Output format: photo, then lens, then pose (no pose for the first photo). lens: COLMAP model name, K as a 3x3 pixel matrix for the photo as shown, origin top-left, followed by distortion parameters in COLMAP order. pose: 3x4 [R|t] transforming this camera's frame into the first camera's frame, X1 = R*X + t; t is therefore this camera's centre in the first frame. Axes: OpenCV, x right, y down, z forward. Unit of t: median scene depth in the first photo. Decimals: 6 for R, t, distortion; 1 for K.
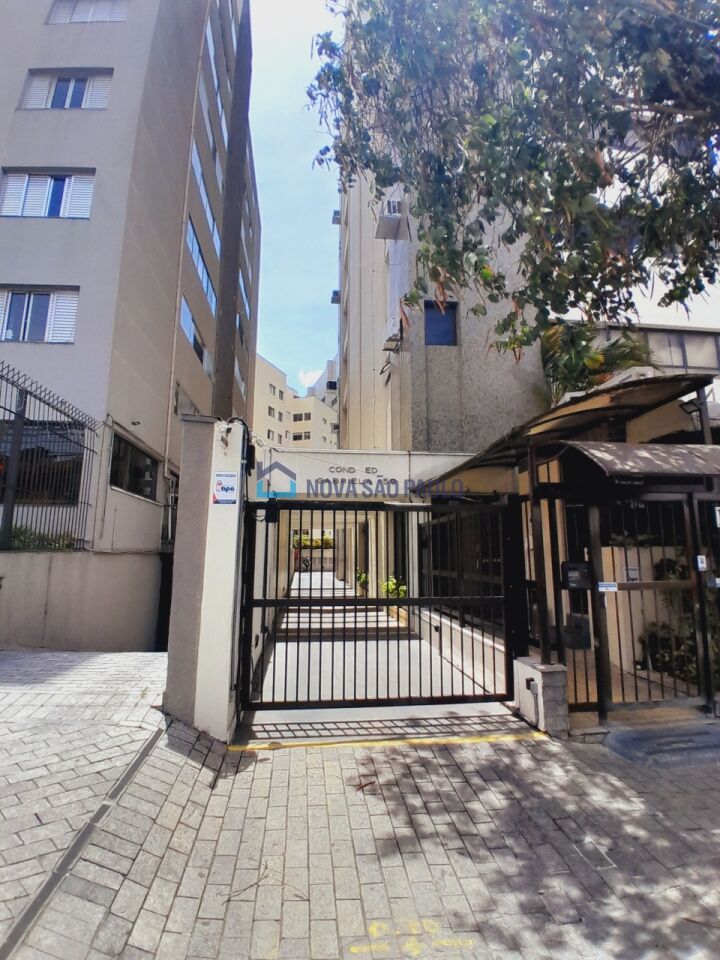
lens RADIAL K [[477.1, 0, 359.8], [0, 477.1, 474.1], [0, 0, 1]] dist [-0.024975, -0.023642]
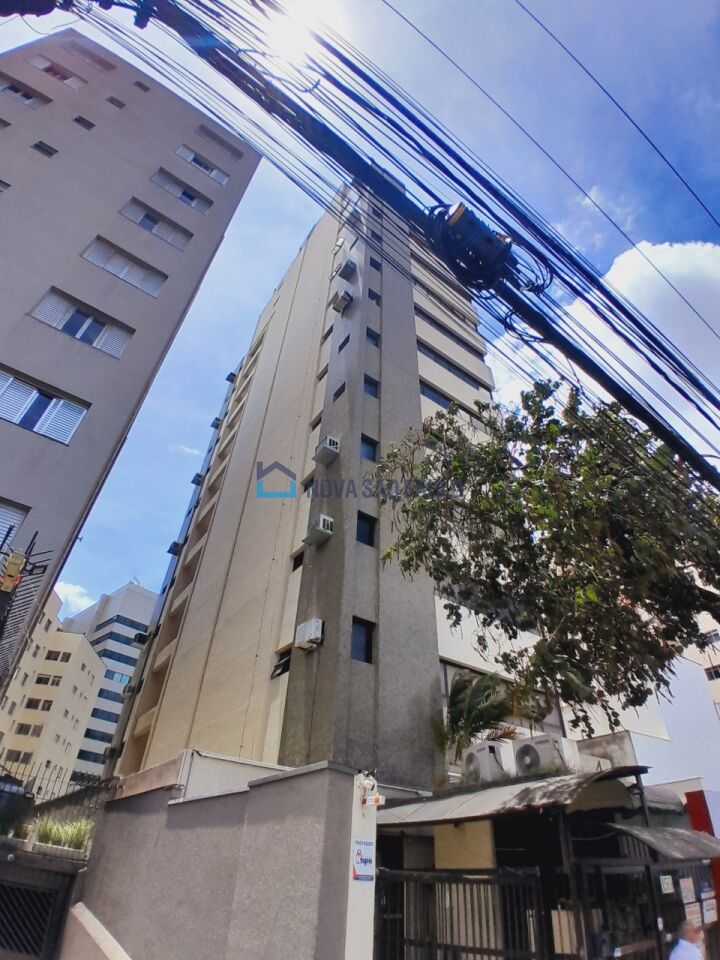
lens RADIAL K [[477.1, 0, 359.4], [0, 477.1, 483.3], [0, 0, 1]] dist [-0.024975, -0.023642]
pose [[0.871157, 0.338144, 0.356012, -0.362696], [-0.113310, 0.843947, -0.524322, -0.047417], [-0.477751, 0.416427, 0.773526, 0.006719]]
